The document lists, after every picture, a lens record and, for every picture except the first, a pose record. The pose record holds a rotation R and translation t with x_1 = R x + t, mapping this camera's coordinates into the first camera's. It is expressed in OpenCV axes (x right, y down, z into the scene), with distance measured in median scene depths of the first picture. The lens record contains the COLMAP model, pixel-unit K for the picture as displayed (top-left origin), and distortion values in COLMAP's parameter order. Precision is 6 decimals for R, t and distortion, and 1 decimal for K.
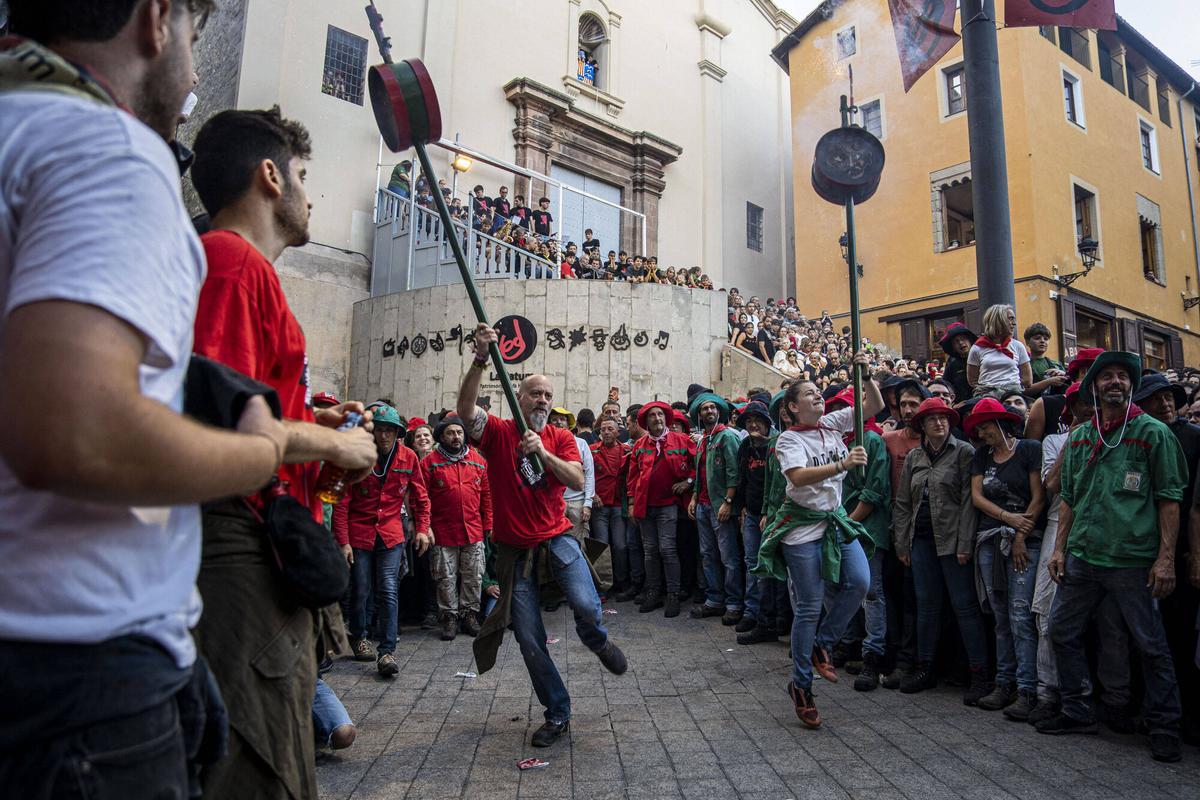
lens RADIAL K [[837.0, 0, 583.8], [0, 837.0, 437.9], [0, 0, 1]] dist [-0.101465, 0.044230]
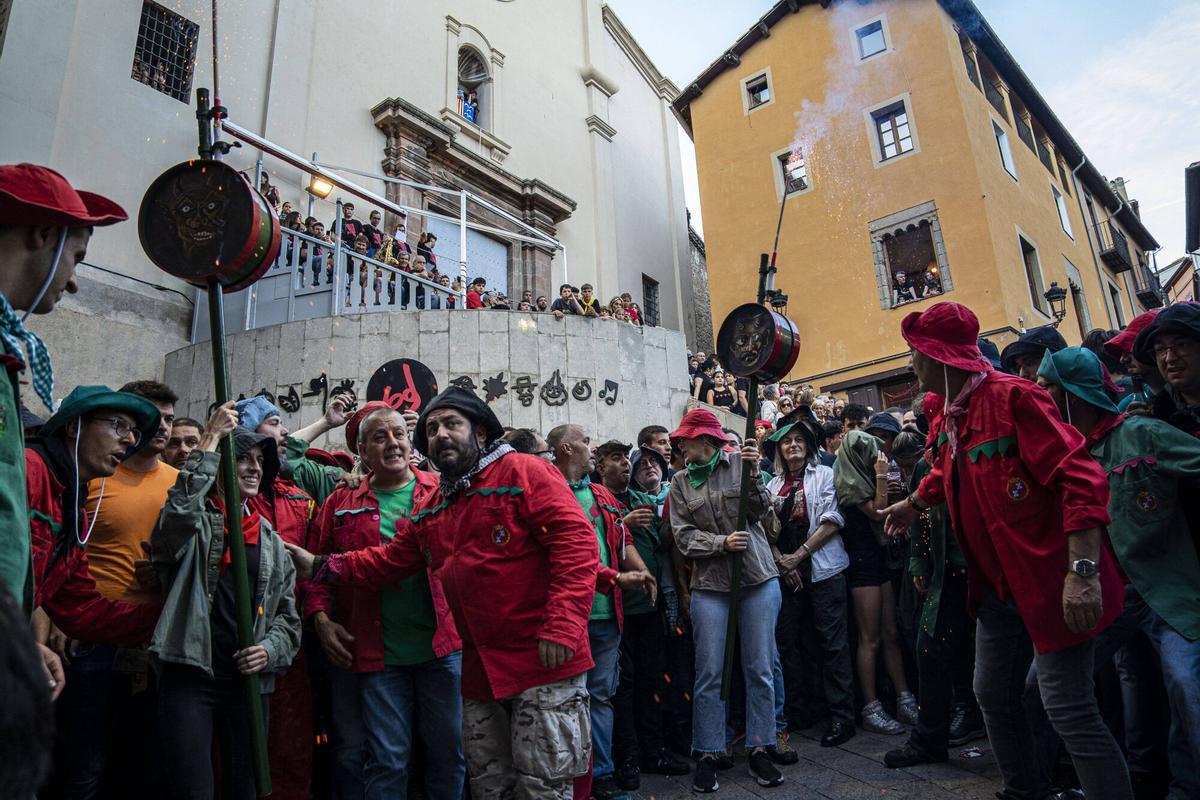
lens RADIAL K [[837.0, 0, 576.6], [0, 837.0, 423.0], [0, 0, 1]] dist [-0.101465, 0.044230]
pose [[0.981464, -0.011718, 0.191288, -0.068636], [0.043956, 0.985284, -0.165174, 0.026900], [-0.186537, 0.170521, 0.967536, 0.272747]]
